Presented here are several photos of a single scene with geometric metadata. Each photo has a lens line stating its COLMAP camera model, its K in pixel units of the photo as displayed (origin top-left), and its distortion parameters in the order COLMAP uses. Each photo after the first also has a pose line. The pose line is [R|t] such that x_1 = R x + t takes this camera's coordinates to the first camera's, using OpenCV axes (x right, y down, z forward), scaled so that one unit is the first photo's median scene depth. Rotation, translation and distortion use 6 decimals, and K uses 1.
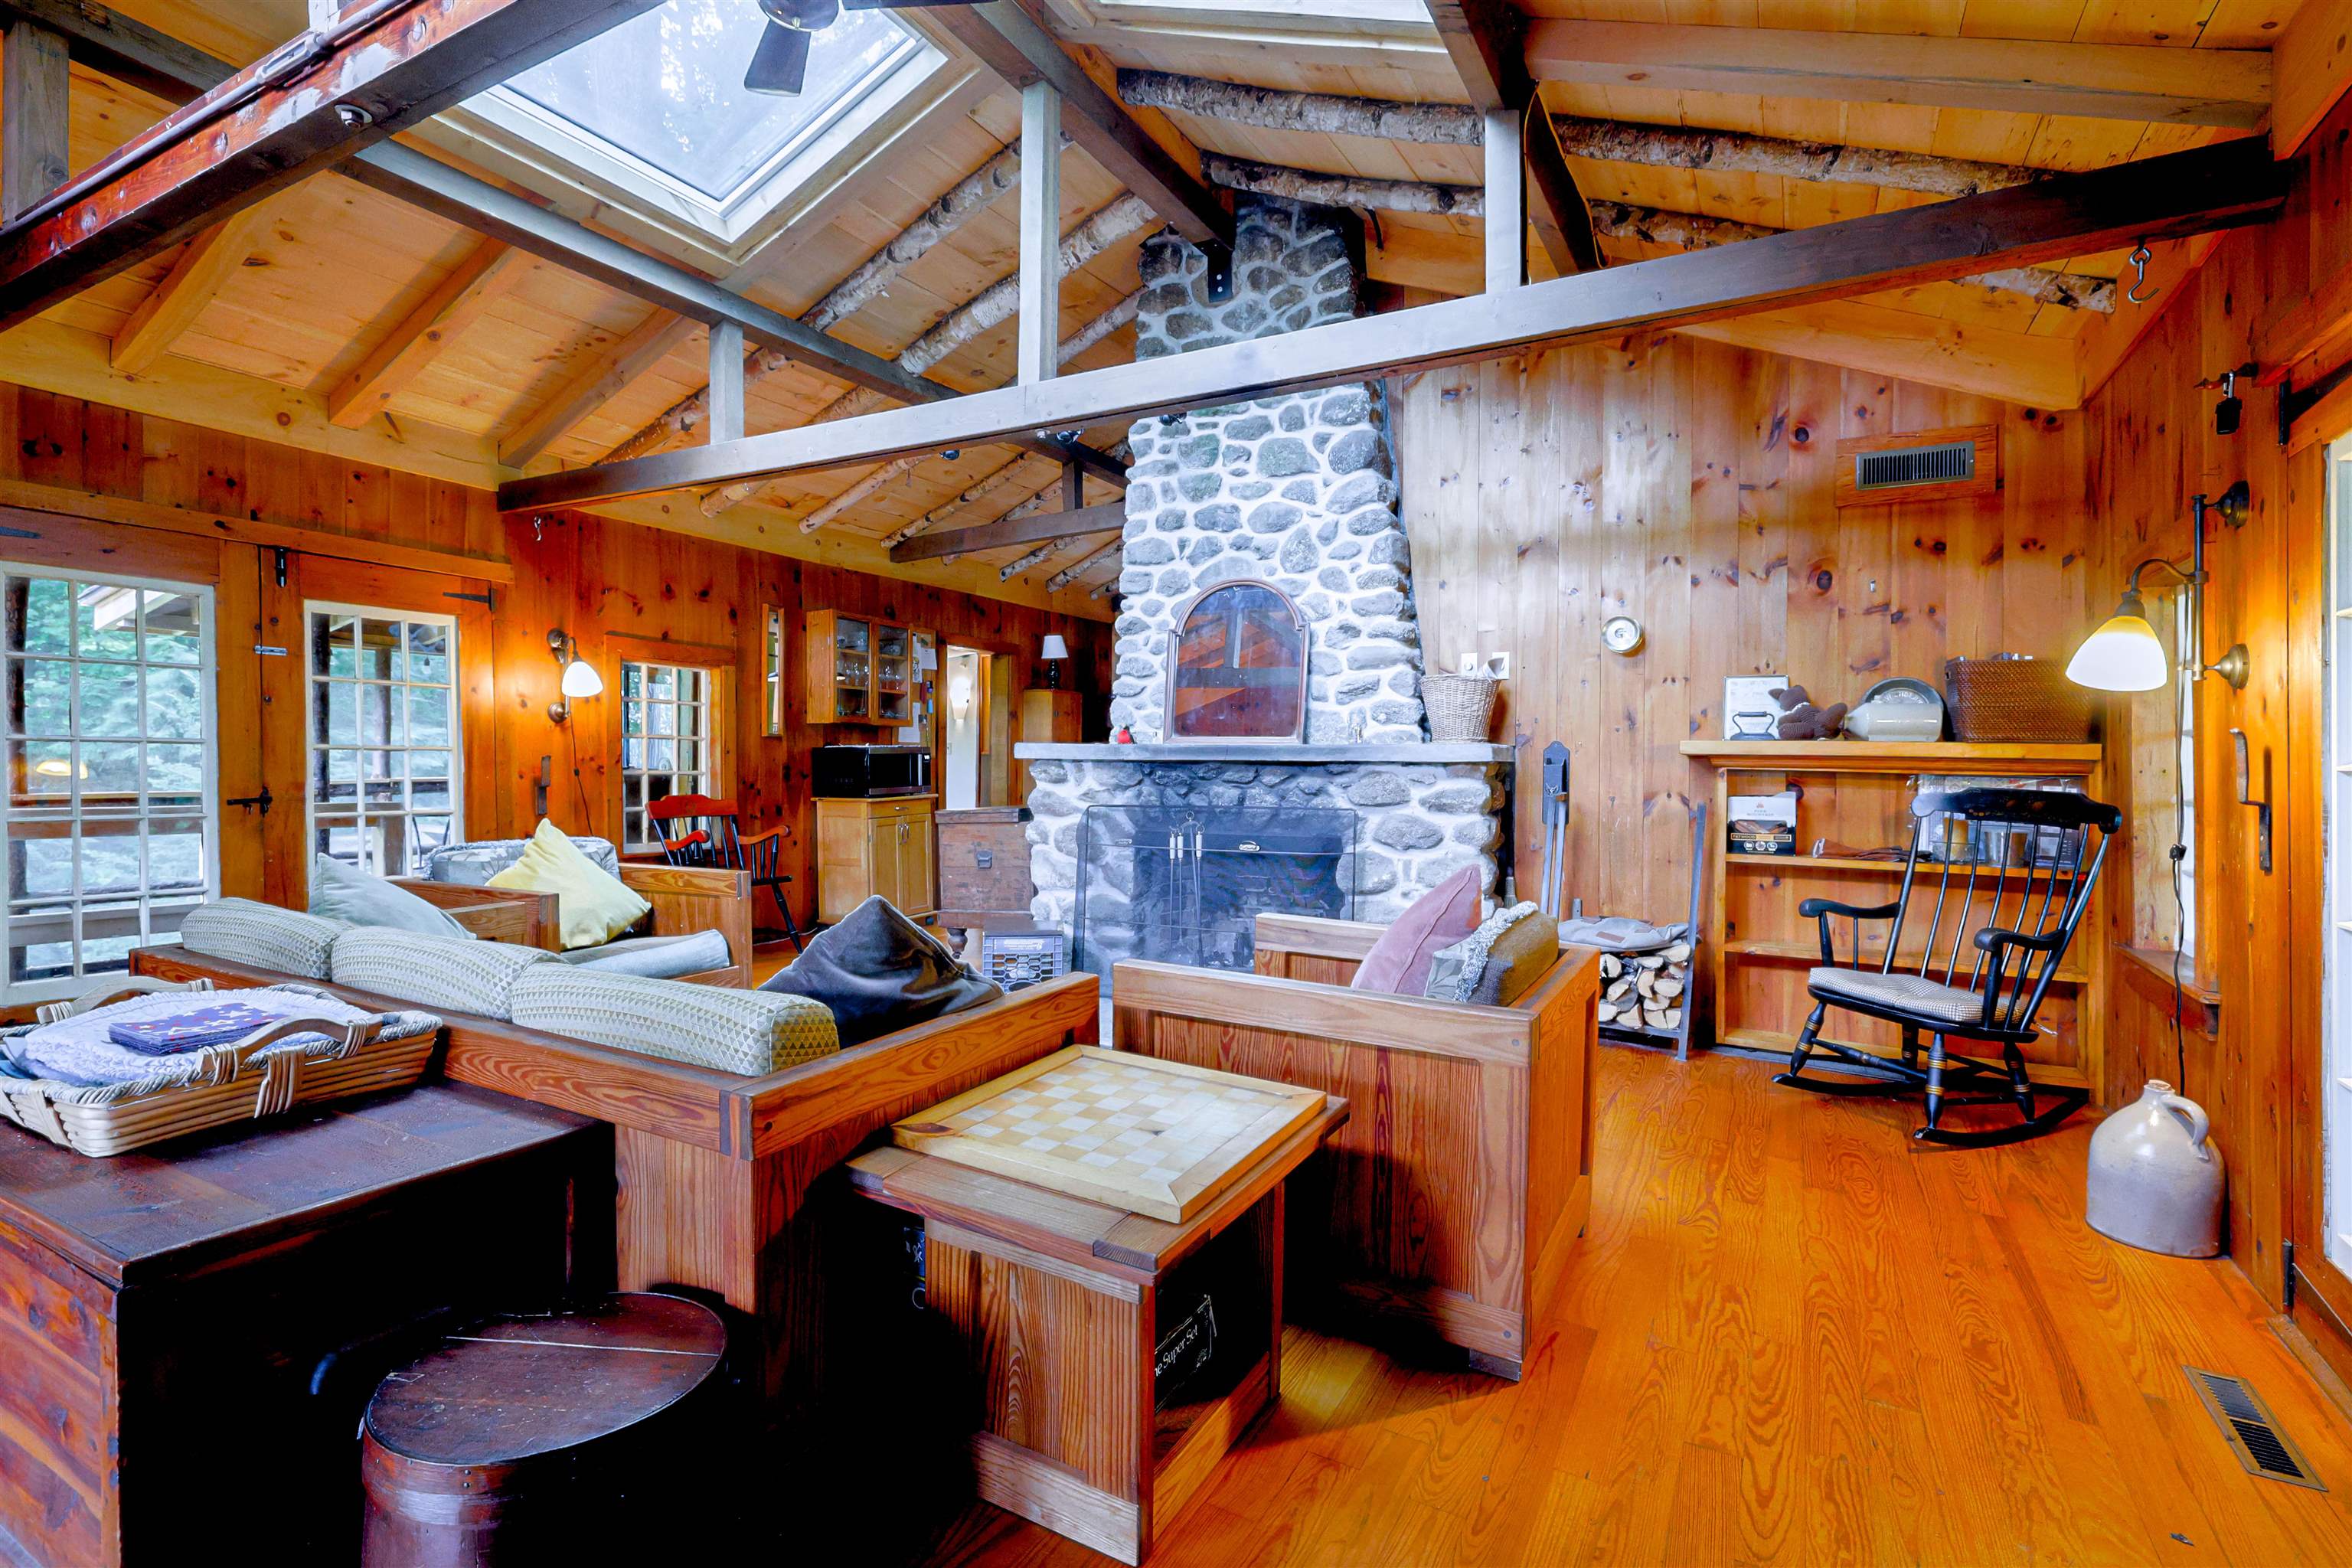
lens RADIAL K [[1040.0, 0, 1195.1], [0, 1040.0, 779.1], [0, 0, 1]] dist [-0.000527, -0.000360]
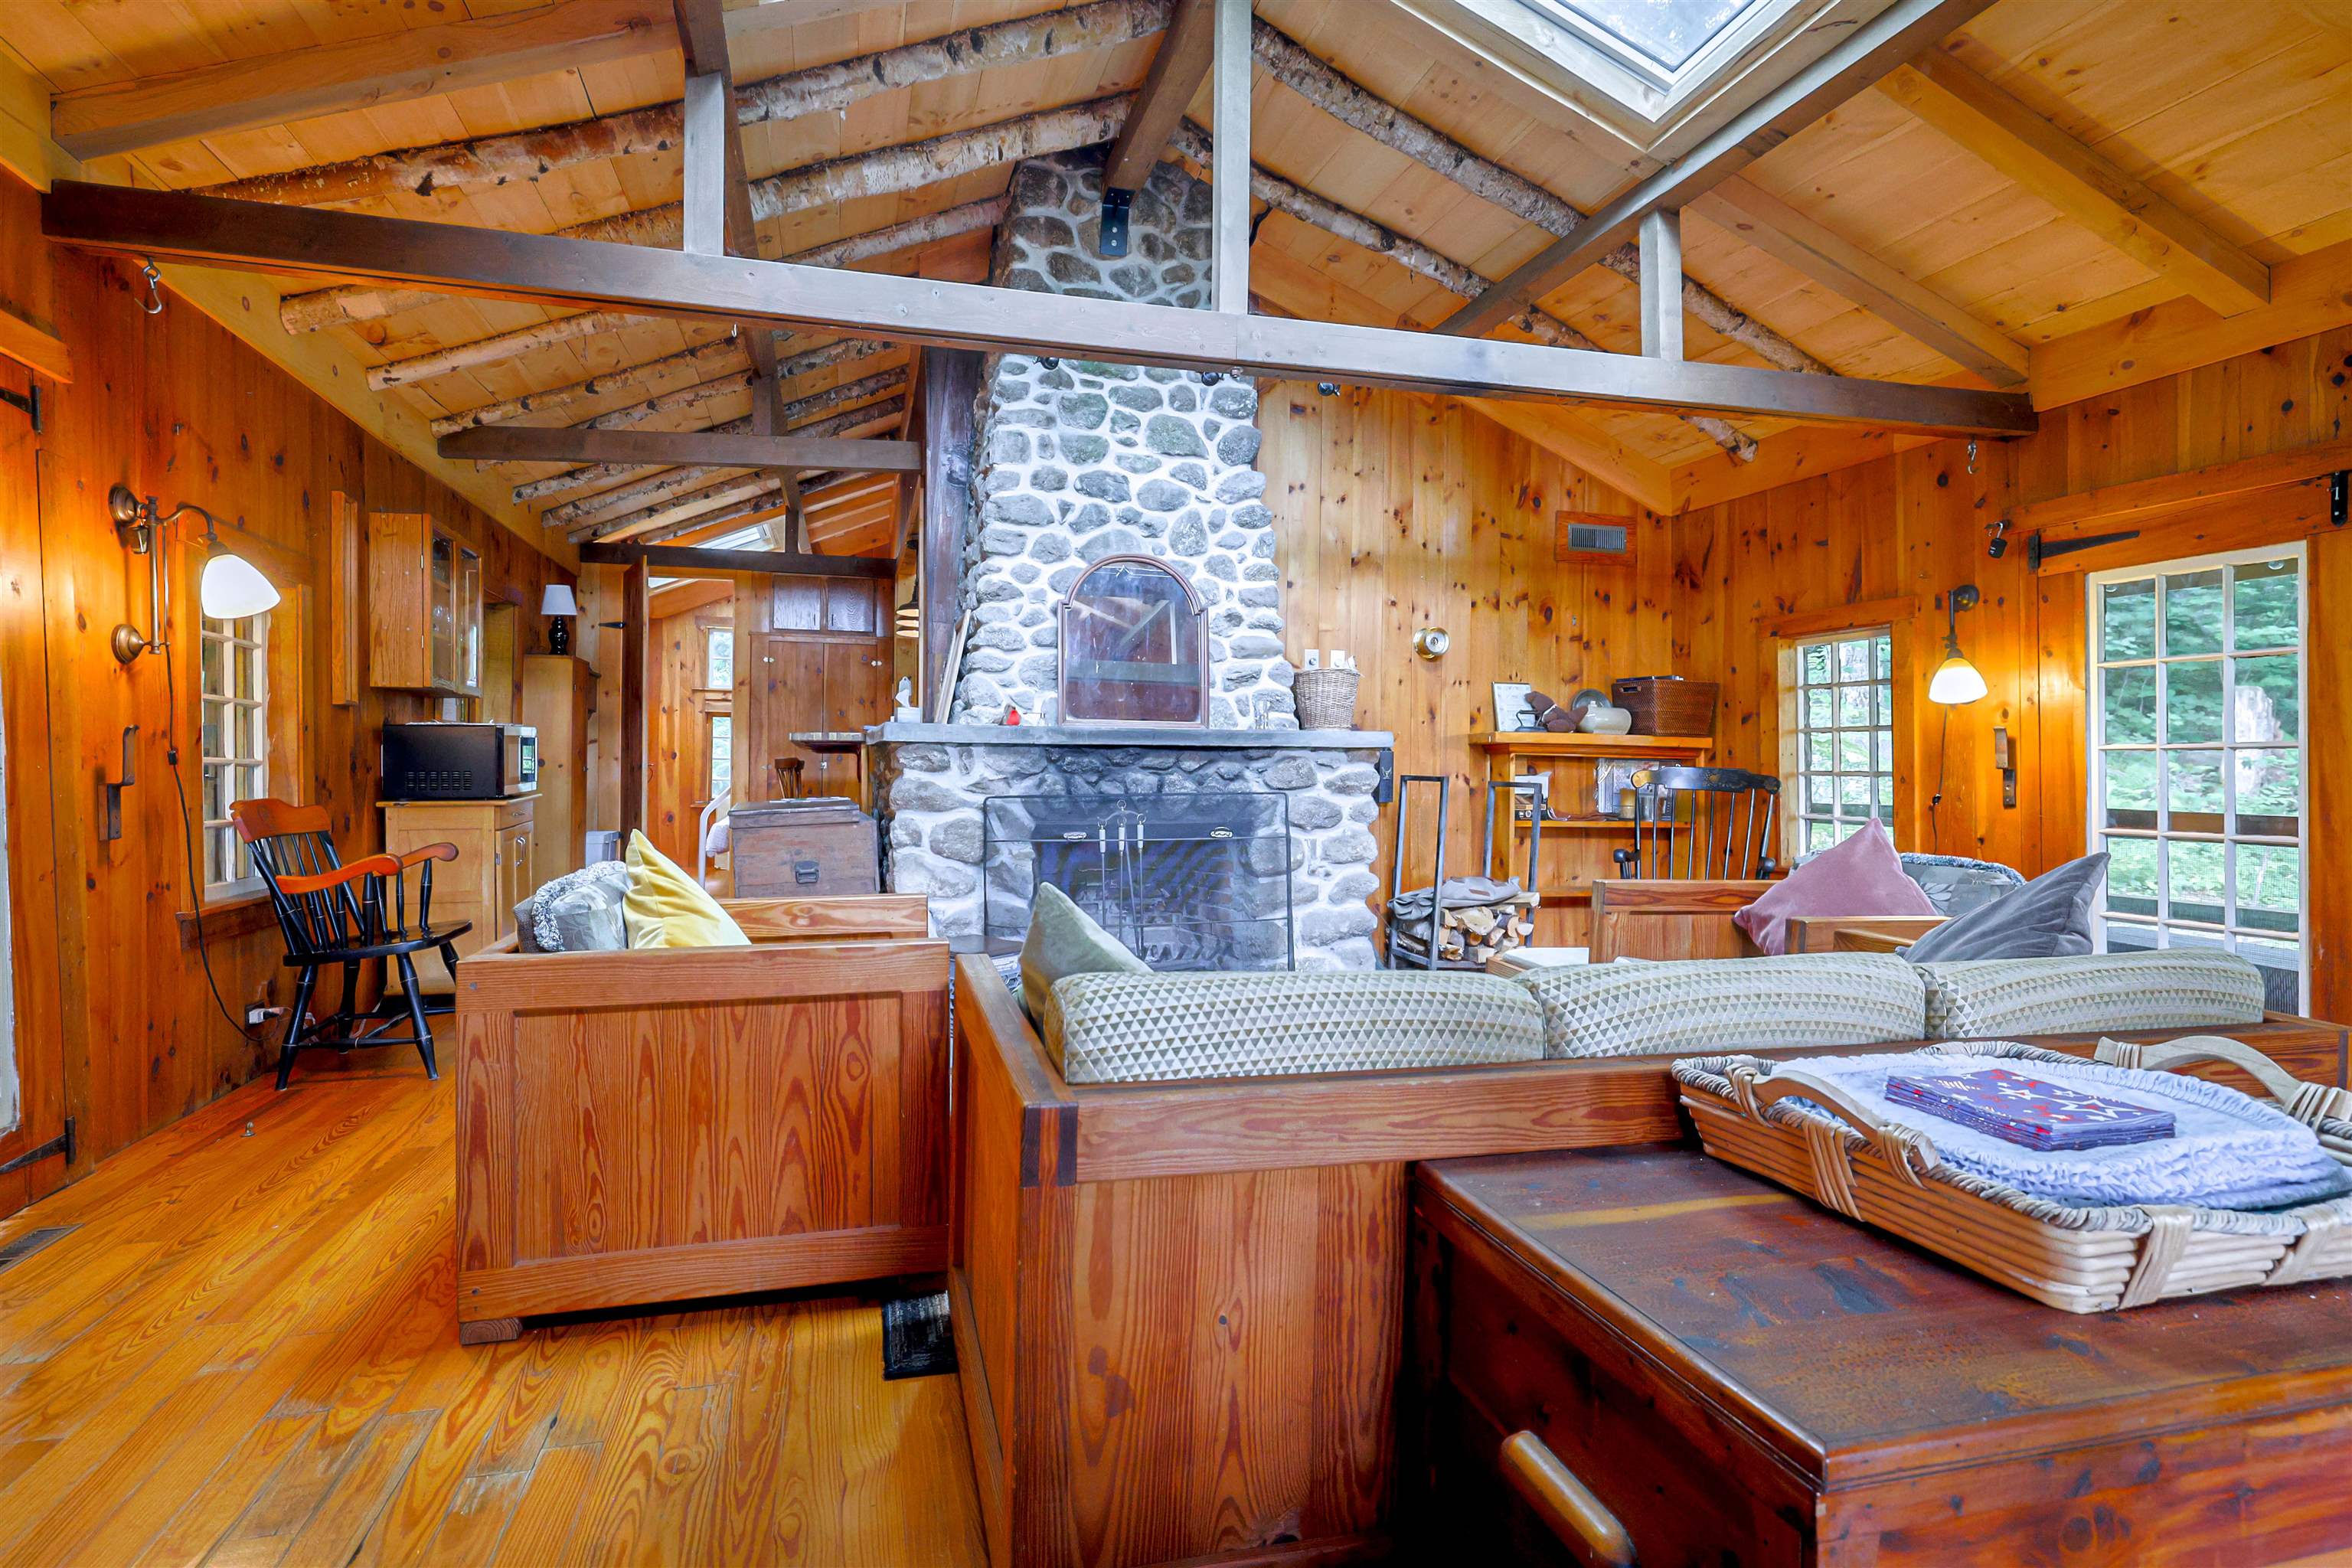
lens RADIAL K [[1057.6, 0, 1090.9], [0, 1057.6, 773.4], [0, 0, 1]] dist [-0.001632, -0.000384]
pose [[0.763113, -0.007829, 0.646217, -0.619294], [0.010869, 0.999941, -0.000721, 0.007572], [-0.646173, 0.007573, 0.763153, 0.293464]]
